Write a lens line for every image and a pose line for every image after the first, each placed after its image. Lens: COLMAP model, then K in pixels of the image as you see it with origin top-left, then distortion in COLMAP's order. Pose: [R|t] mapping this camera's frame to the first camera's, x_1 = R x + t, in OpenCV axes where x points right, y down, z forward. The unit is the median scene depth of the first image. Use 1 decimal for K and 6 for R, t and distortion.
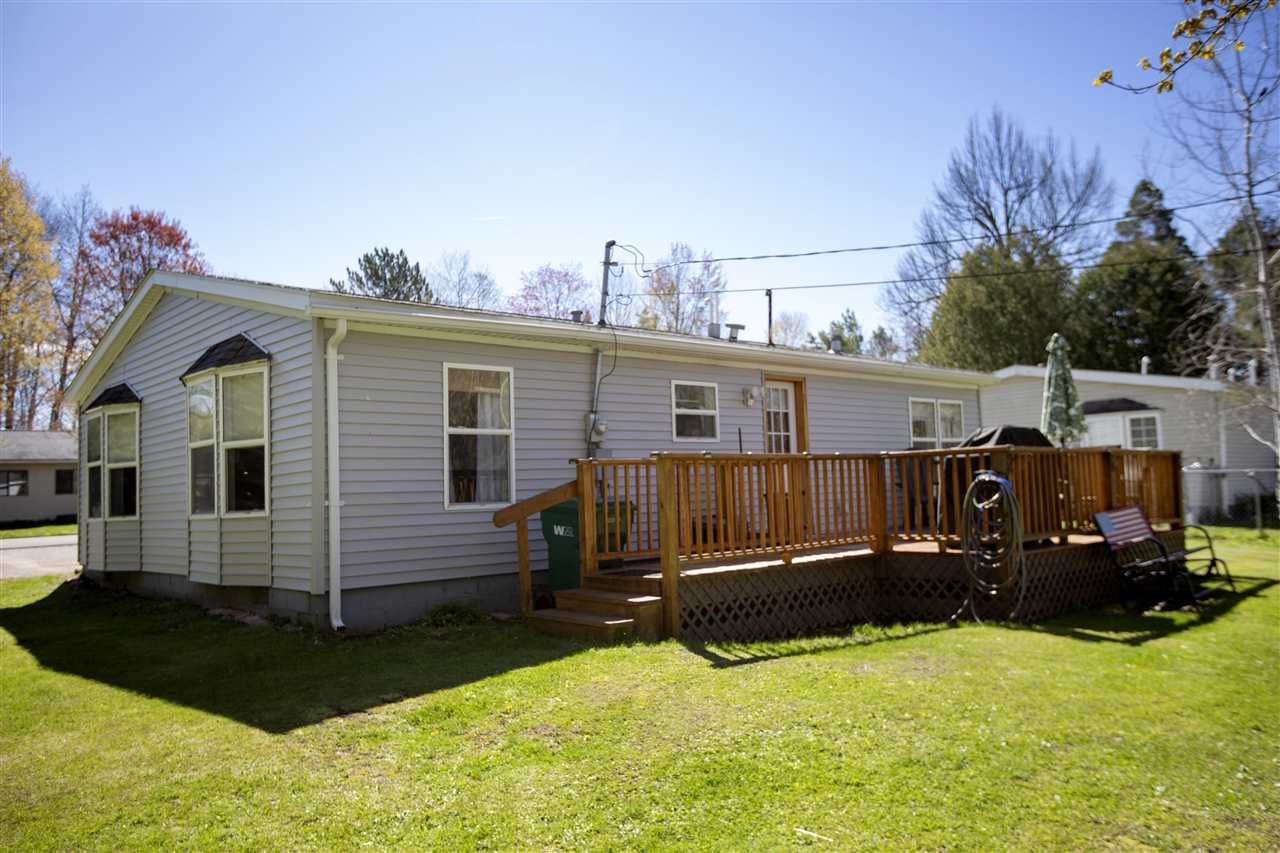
lens RADIAL K [[976.1, 0, 635.6], [0, 976.1, 421.2], [0, 0, 1]] dist [-0.020105, 0.051959]
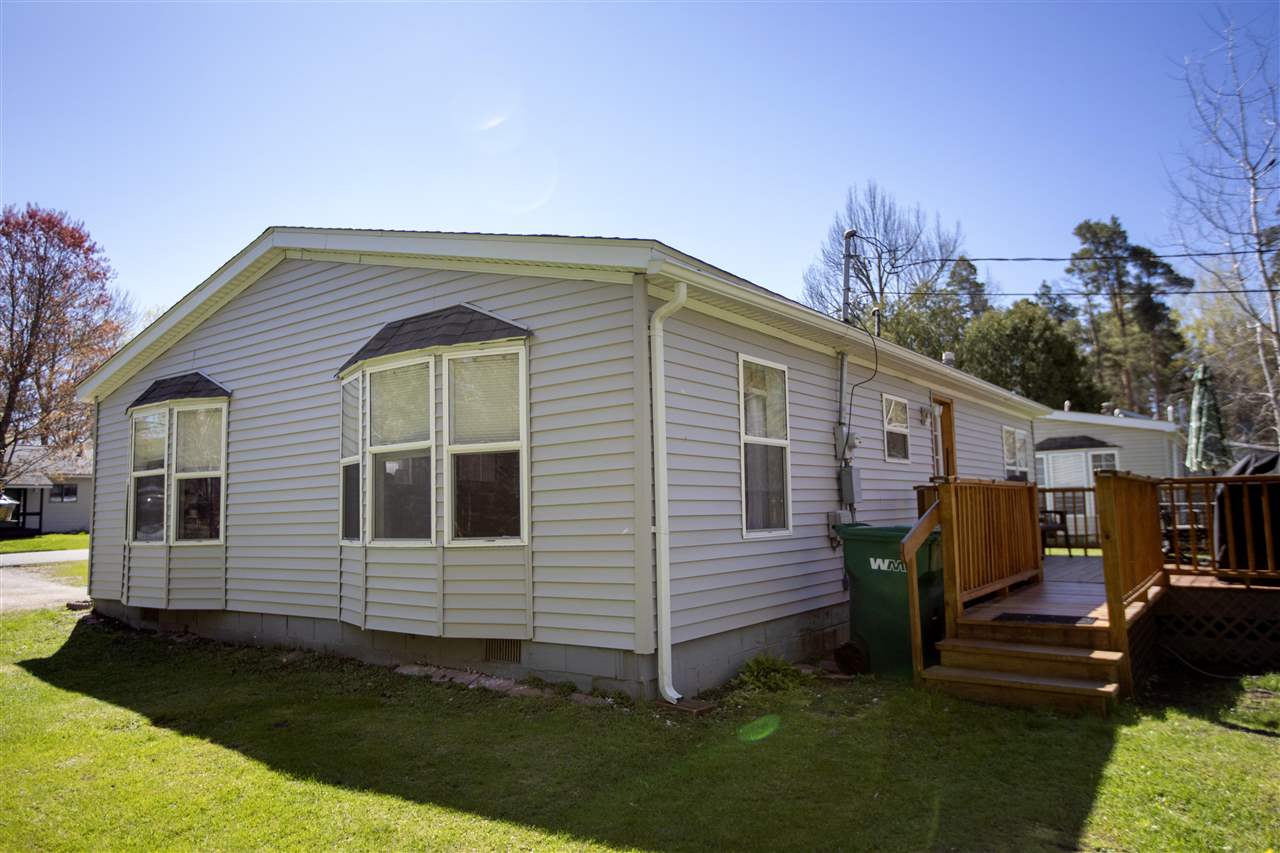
lens RADIAL K [[872.0, 0, 643.8], [0, 872.0, 426.5], [0, 0, 1]] dist [-0.019376, 0.013402]
pose [[0.980207, 0.032891, 0.195225, -0.312114], [-0.027092, 0.999111, -0.032303, 0.019031], [-0.196114, 0.026375, 0.980226, 0.239279]]
